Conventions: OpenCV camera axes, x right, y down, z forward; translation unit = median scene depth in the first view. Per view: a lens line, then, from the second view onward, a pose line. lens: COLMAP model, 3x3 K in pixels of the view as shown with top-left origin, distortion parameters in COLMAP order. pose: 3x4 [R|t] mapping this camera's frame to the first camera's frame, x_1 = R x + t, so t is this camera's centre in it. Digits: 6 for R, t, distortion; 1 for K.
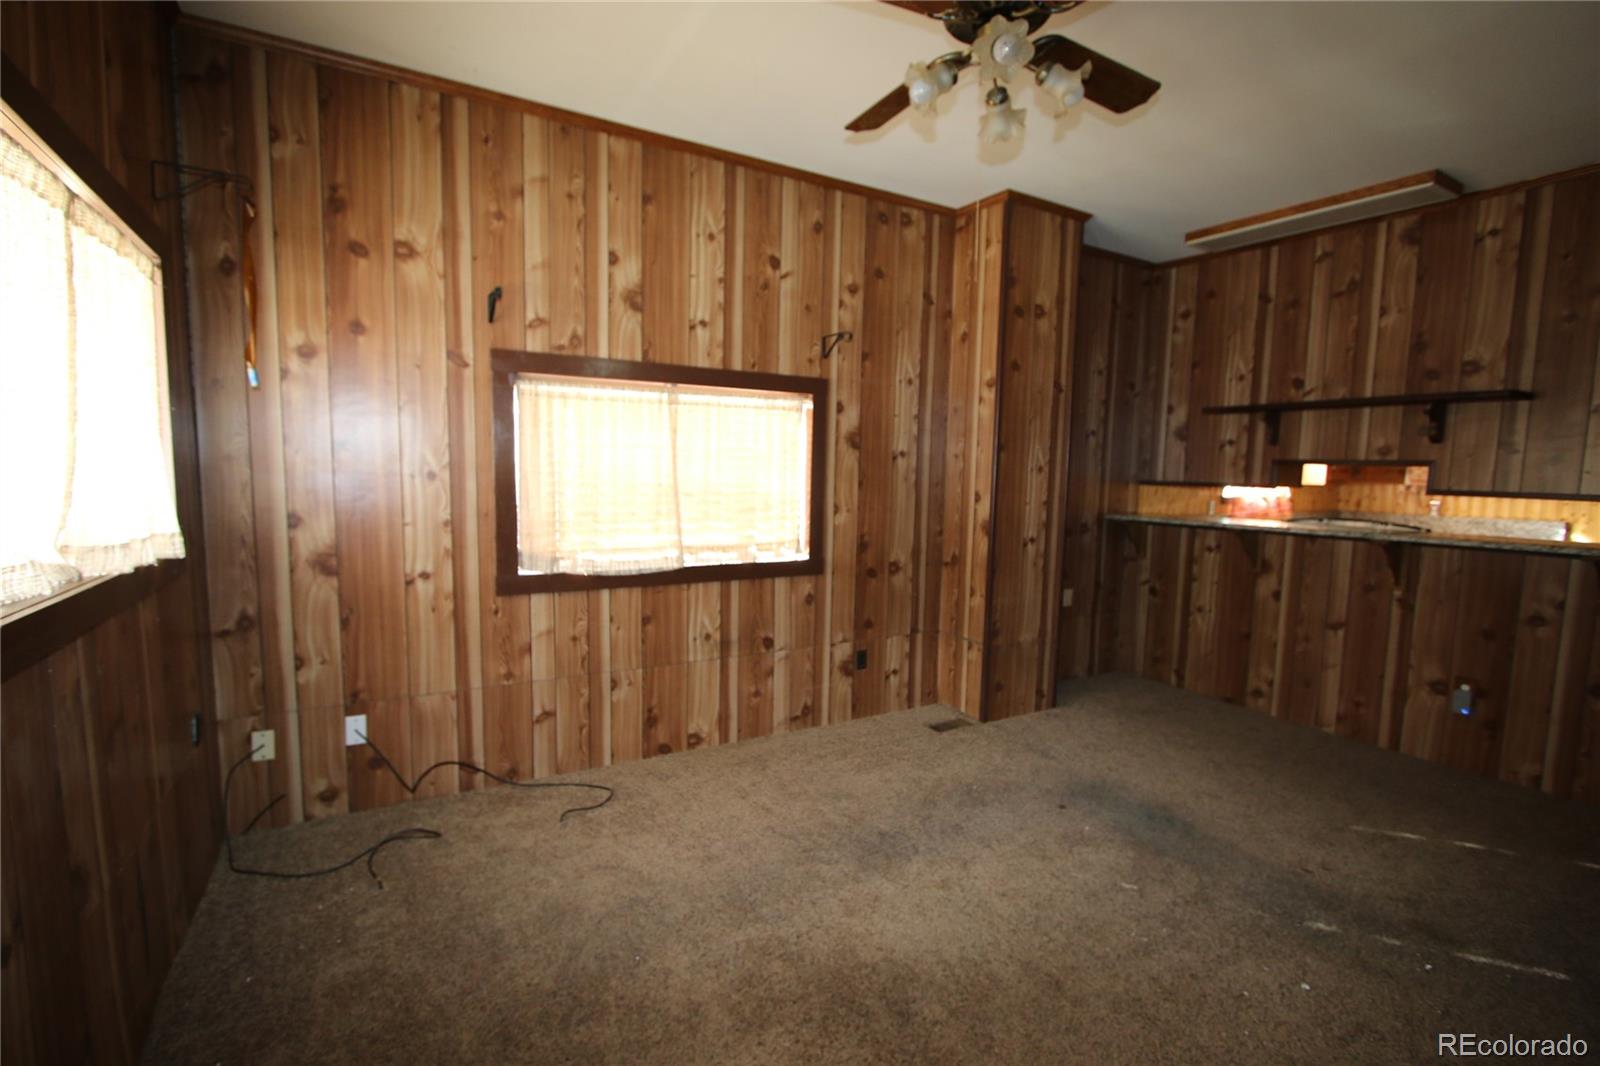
lens RADIAL K [[736.0, 0, 800.4], [0, 736.0, 543.4], [0, 0, 1]] dist [-0.017469, 0.002261]
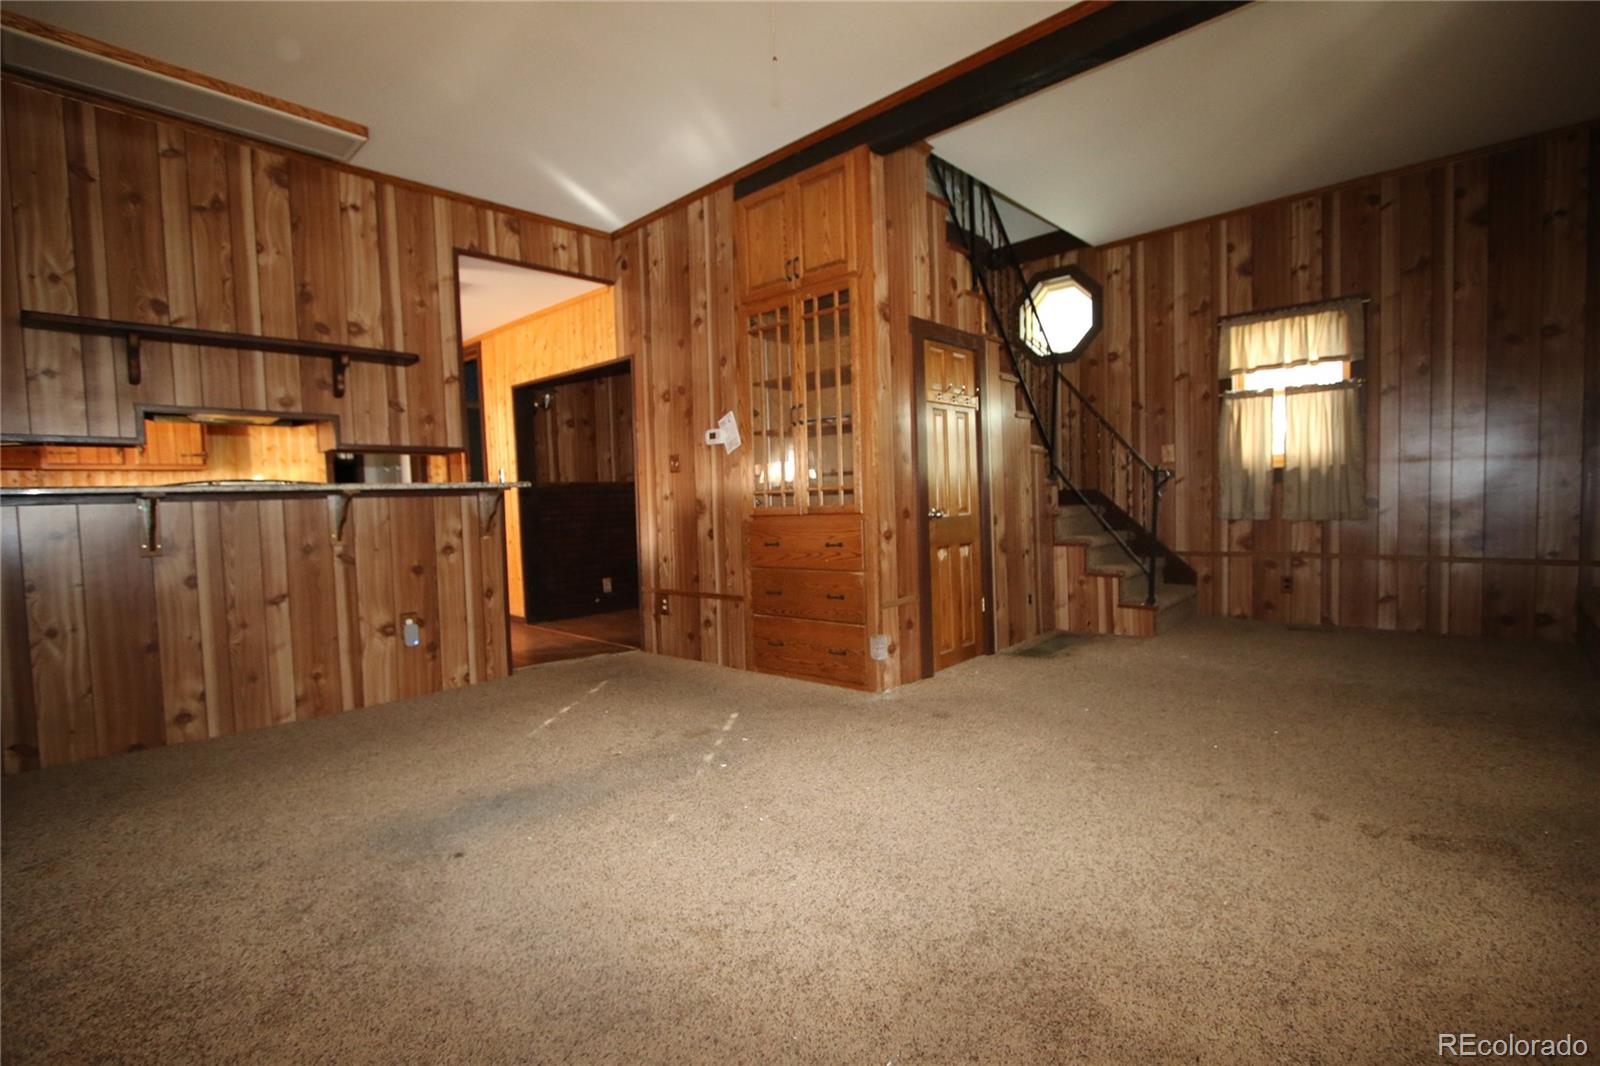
lens RADIAL K [[736.0, 0, 769.4], [0, 736.0, 552.2], [0, 0, 1]] dist [-0.017469, 0.002261]
pose [[-0.269090, -0.066902, 0.960789, -0.267537], [0.129131, 0.986071, 0.104829, 0.043225], [-0.954419, 0.152276, -0.256703, 0.676116]]
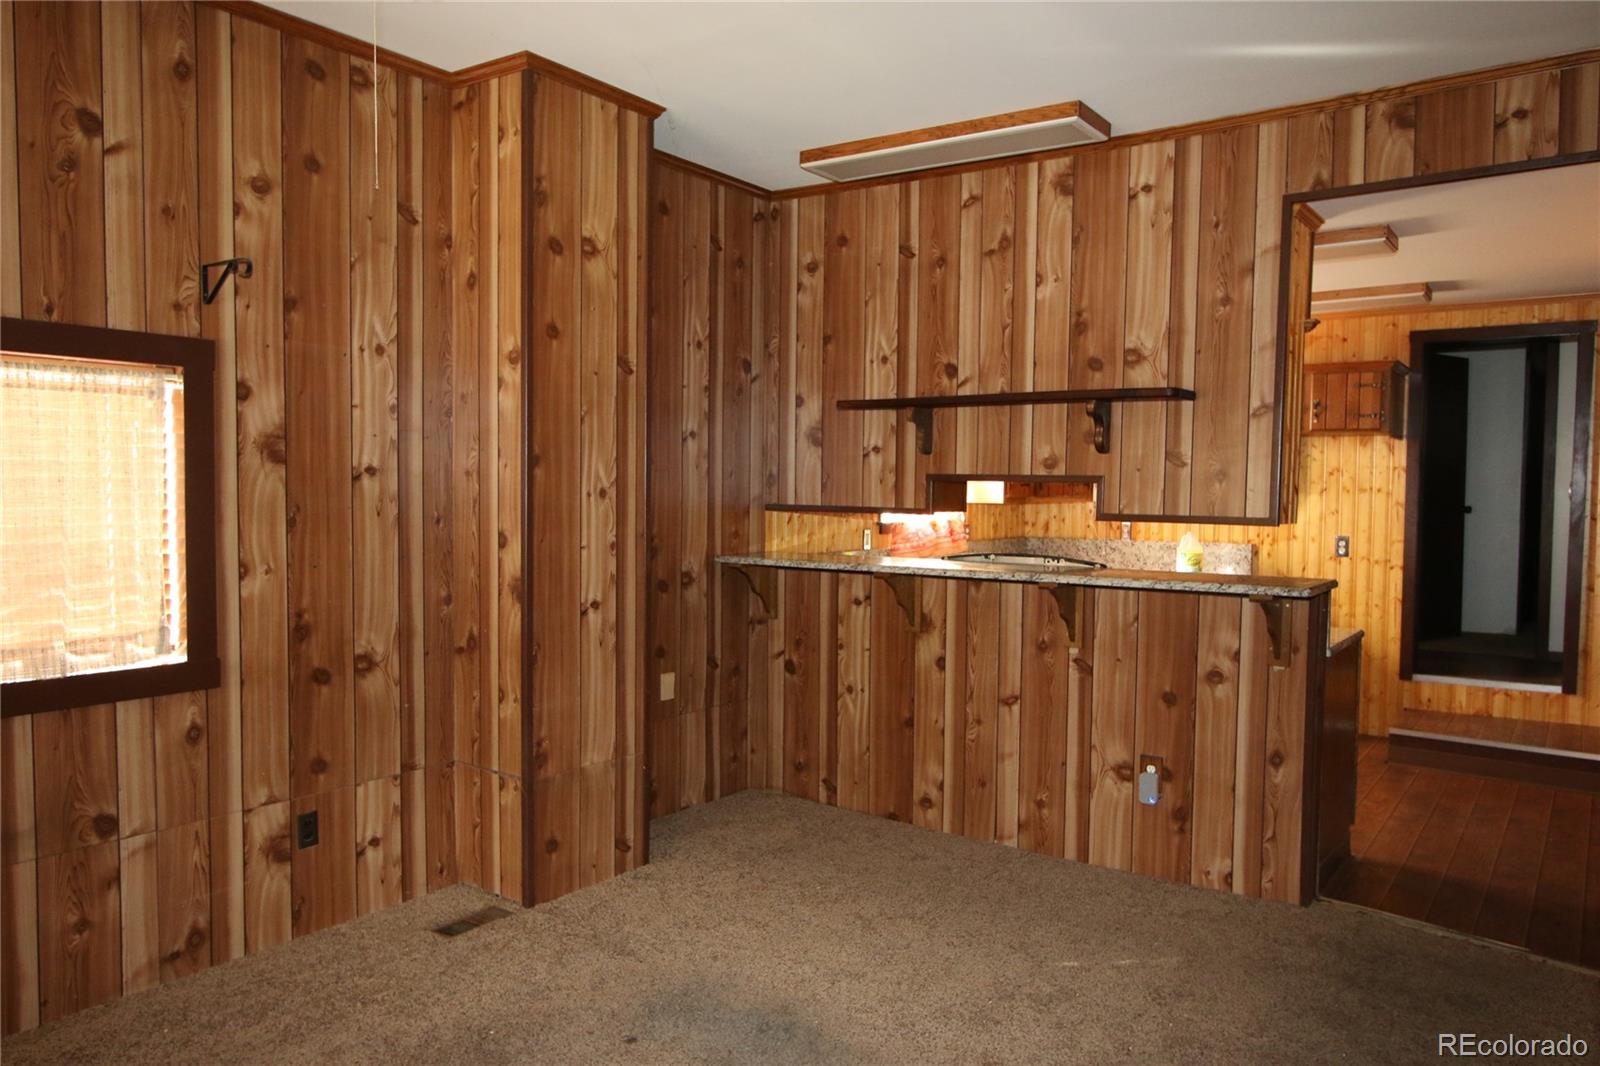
lens RADIAL K [[1137.6, 0, 802.3], [0, 1137.6, 544.9], [0, 0, 1]] dist [-0.007987, 0.013627]
pose [[0.914347, -0.031169, 0.403730, 0.088707], [0.048248, 0.998316, -0.032197, -0.016537], [-0.402046, 0.048919, 0.914312, 0.030773]]
